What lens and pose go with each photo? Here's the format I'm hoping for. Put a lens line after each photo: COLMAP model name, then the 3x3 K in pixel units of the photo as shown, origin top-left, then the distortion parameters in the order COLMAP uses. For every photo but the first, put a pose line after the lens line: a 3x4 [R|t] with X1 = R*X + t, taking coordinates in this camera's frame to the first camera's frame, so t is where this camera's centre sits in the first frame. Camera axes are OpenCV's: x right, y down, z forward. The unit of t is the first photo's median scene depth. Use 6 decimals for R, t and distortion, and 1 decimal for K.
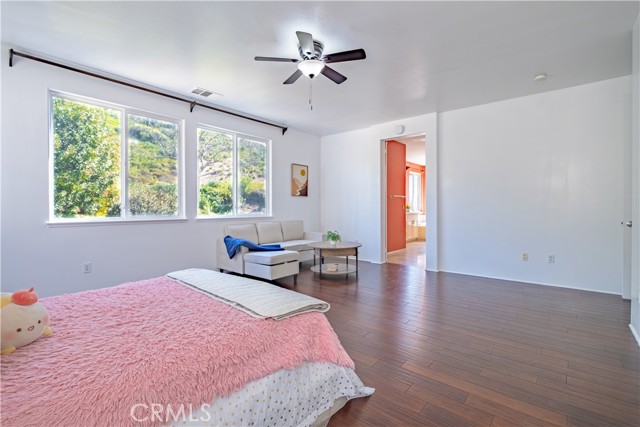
lens RADIAL K [[294.7, 0, 323.7], [0, 294.7, 211.2], [0, 0, 1]] dist [-0.000081, -0.000913]
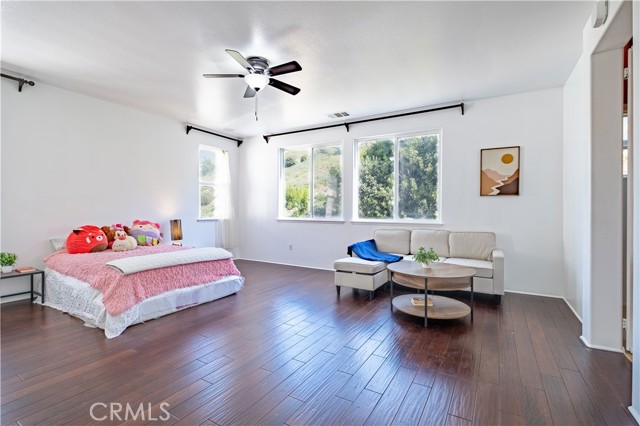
lens RADIAL K [[294.7, 0, 323.7], [0, 294.7, 210.7], [0, 0, 1]] dist [-0.000081, -0.000913]
pose [[0.151758, 0.003234, -0.988412, 0.563688], [-0.013753, 0.999905, 0.001160, -0.013681], [0.988322, 0.013418, 0.151788, 0.562988]]
